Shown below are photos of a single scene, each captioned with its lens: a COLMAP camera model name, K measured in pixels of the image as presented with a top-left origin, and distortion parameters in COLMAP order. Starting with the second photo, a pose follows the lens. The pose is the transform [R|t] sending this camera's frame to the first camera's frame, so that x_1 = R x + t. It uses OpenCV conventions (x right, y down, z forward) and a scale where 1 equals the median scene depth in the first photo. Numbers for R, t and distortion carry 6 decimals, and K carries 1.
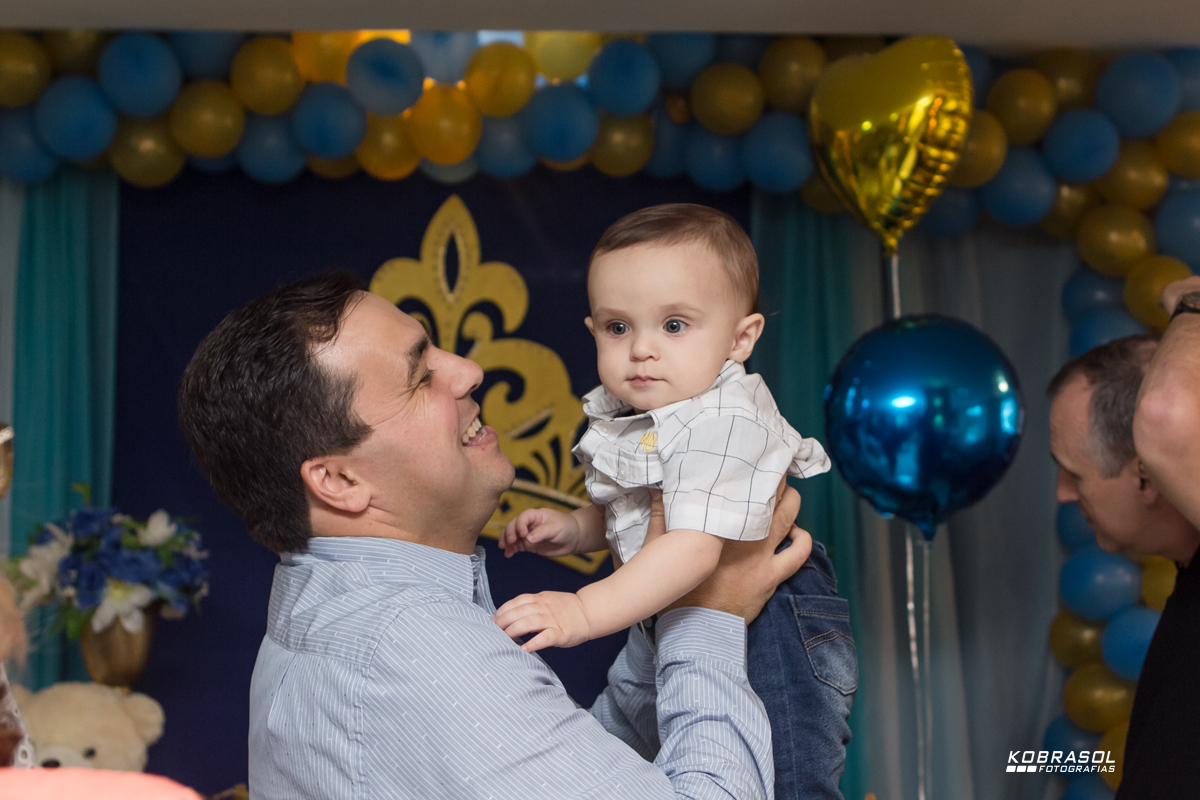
lens RADIAL K [[1933.9, 0, 662.6], [0, 1933.9, 353.6], [0, 0, 1]] dist [0.009916, 0.000000]
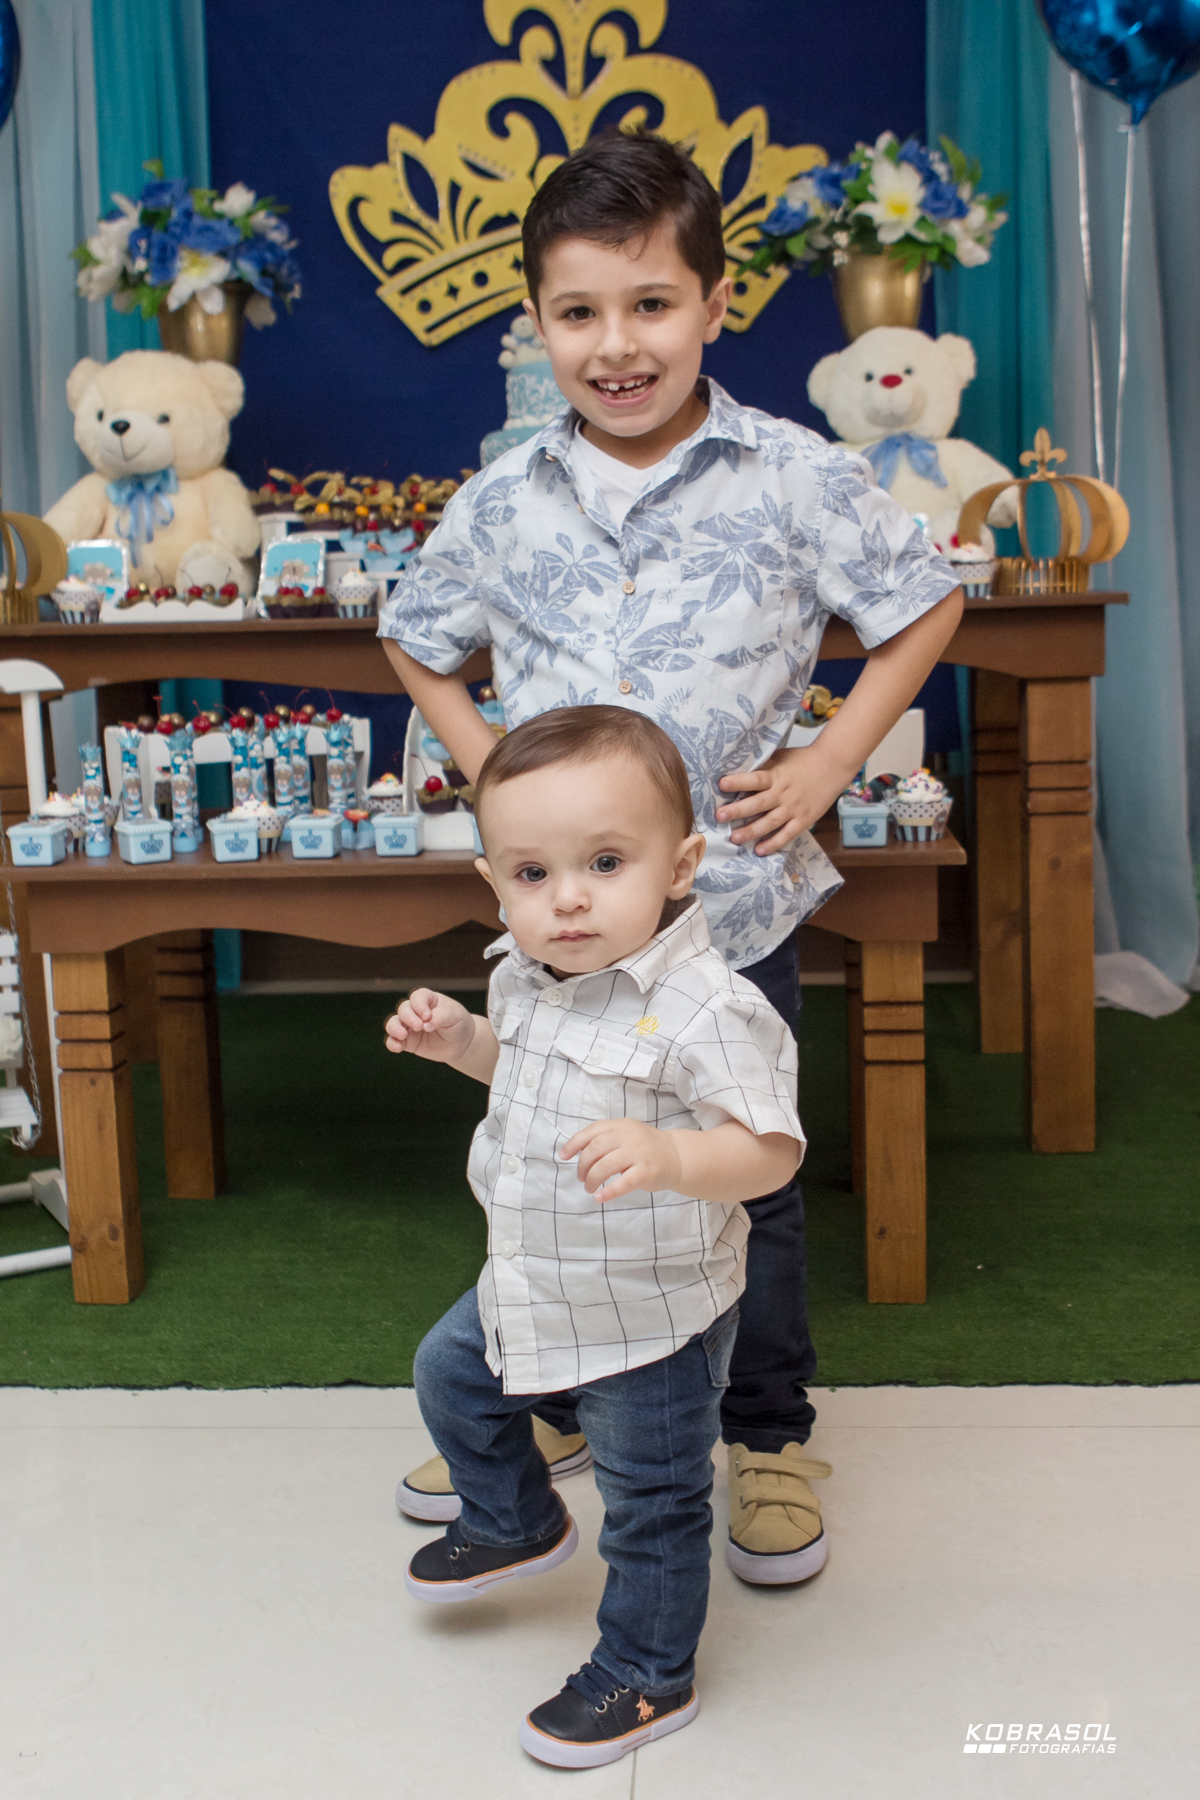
lens RADIAL K [[1951.9, 0, 600.1], [0, 1951.9, 887.4], [0, 0, 1]] dist [-0.027997, 0.000000]
pose [[0.989779, 0.005329, -0.142510, 0.027993], [0.025985, 0.975833, 0.216966, 0.176643], [0.140222, -0.218452, 0.965721, 0.080714]]
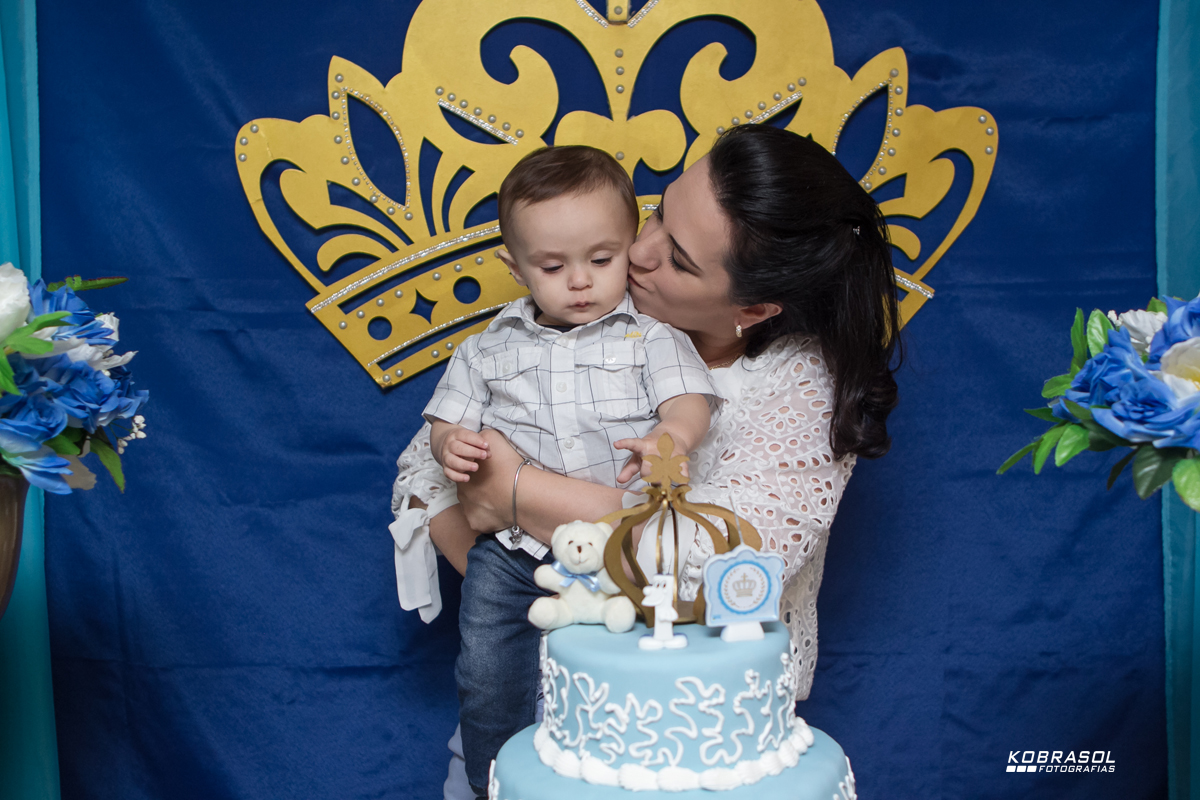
lens RADIAL K [[1510.4, 0, 604.0], [0, 1510.4, 409.4], [0, 0, 1]] dist [0.007208, 0.000000]
pose [[0.996878, 0.014329, -0.077648, -0.083904], [-0.000587, 0.984714, 0.174180, 0.046433], [0.078956, -0.173591, 0.981648, 0.573722]]
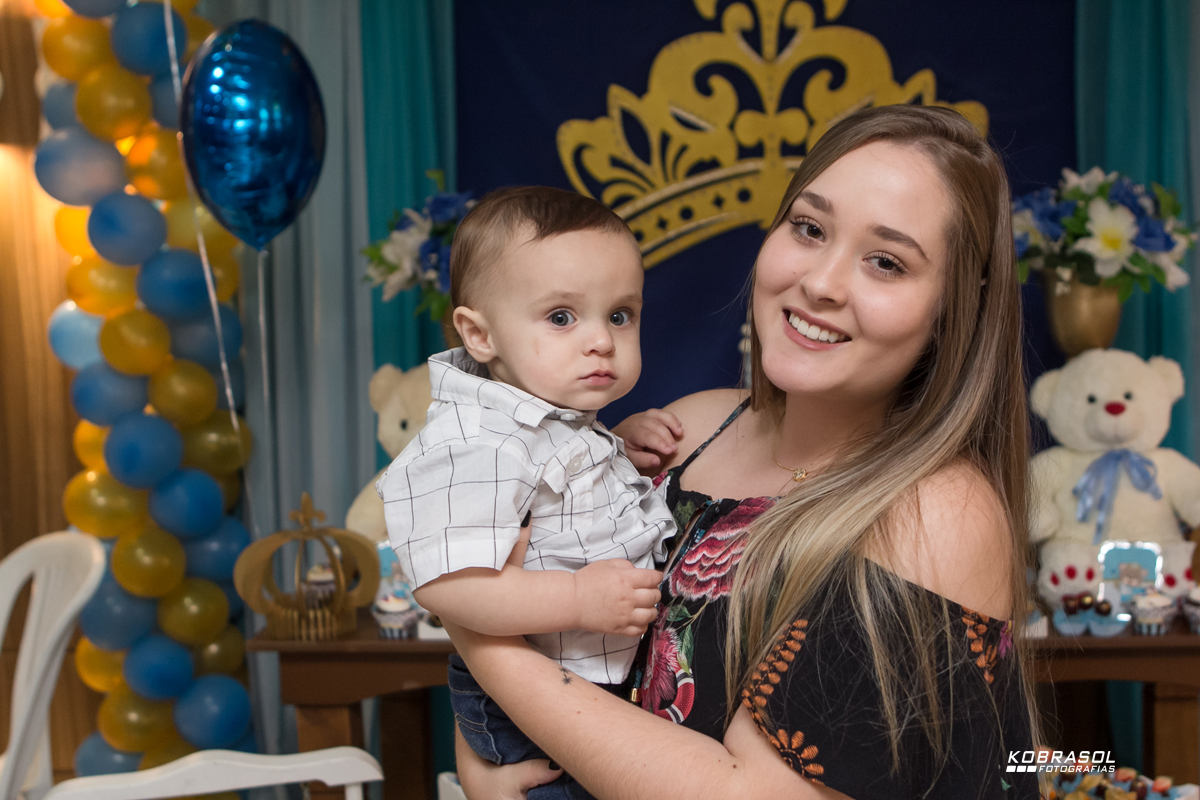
lens RADIAL K [[1546.3, 0, 602.2], [0, 1546.3, 393.9], [0, 0, 1]] dist [-0.008052, 0.000000]
pose [[0.986437, 0.000200, -0.164137, -0.068444], [0.030181, 0.982728, 0.182580, 0.031671], [0.161339, -0.185058, 0.969393, 0.174086]]
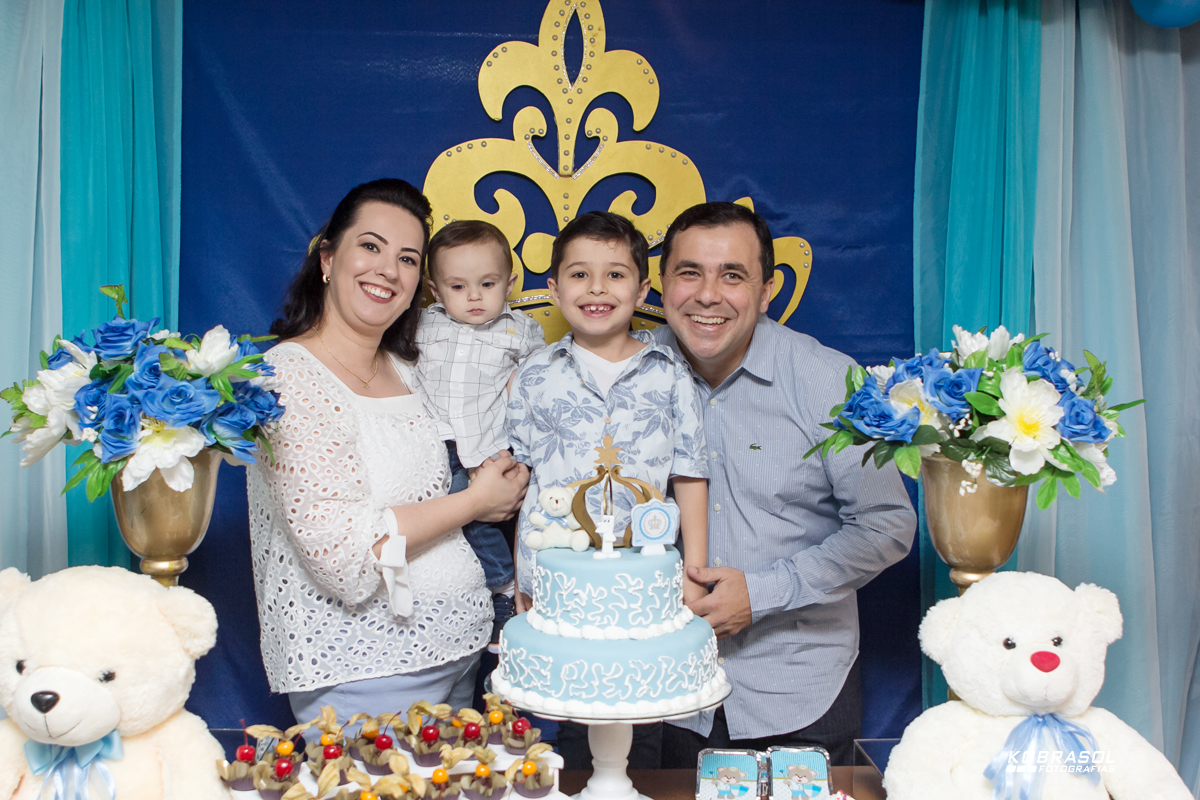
lens RADIAL K [[1301.3, 0, 601.2], [0, 1301.3, 389.2], [0, 0, 1]] dist [-0.027997, 0.000000]
pose [[0.999655, 0.026046, -0.003280, -0.096303], [-0.025489, 0.992916, 0.116052, 0.038099], [0.006279, -0.115929, 0.993238, 0.436717]]
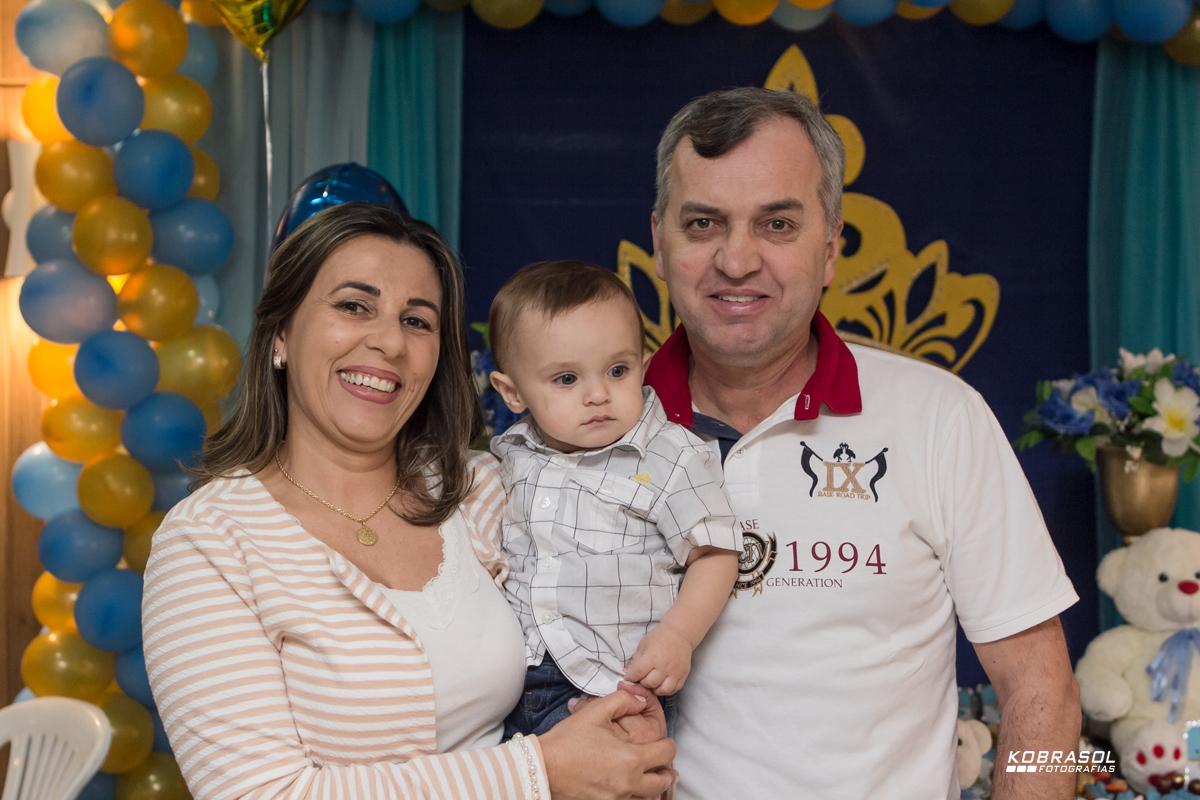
lens RADIAL K [[1725.7, 0, 595.5], [0, 1725.7, 393.6], [0, 0, 1]] dist [0.004407, 0.000000]
pose [[0.998555, 0.020715, -0.049587, -0.171259], [-0.016499, 0.996331, 0.083973, 0.024345], [0.051144, -0.083033, 0.995234, 0.109029]]
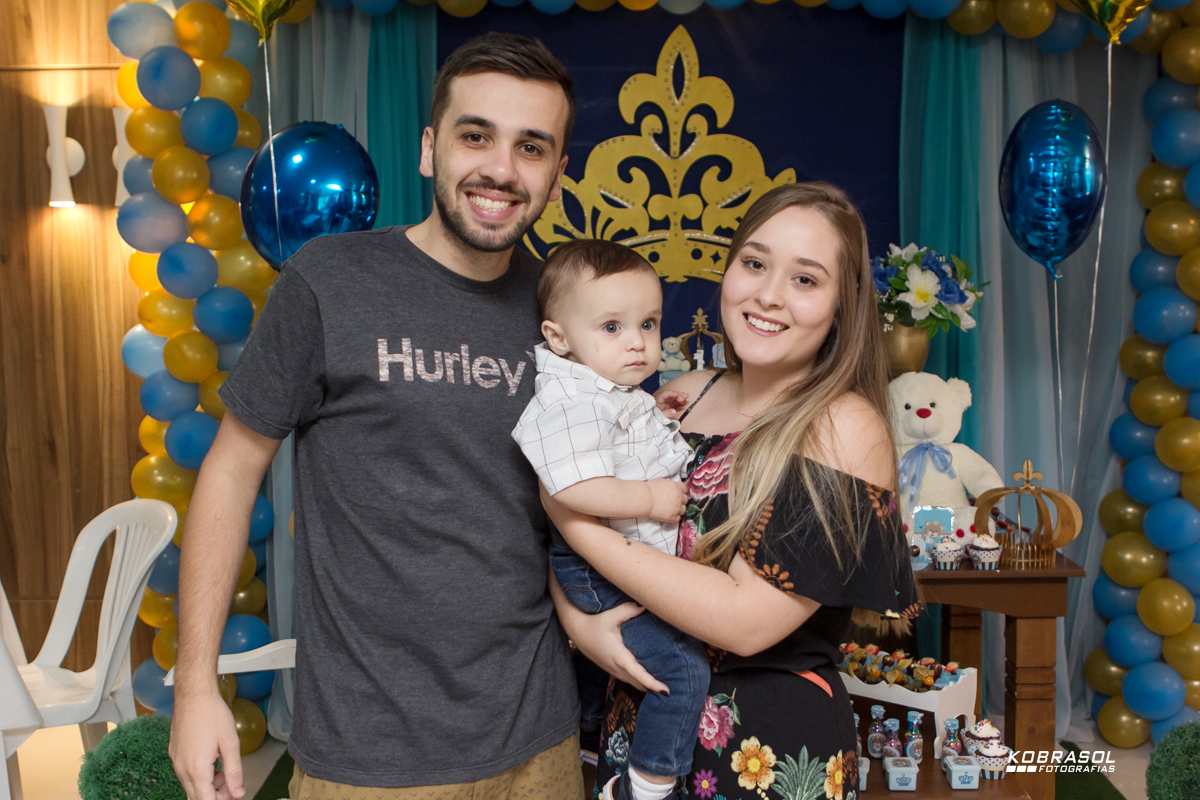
lens RADIAL K [[1301.3, 0, 601.5], [0, 1301.3, 401.2], [0, 0, 1]] dist [-0.027997, 0.000000]
pose [[0.995970, 0.014486, -0.088507, -0.083678], [0.000365, 0.986205, 0.165526, 0.028249], [0.089684, -0.164891, 0.982226, 0.071108]]
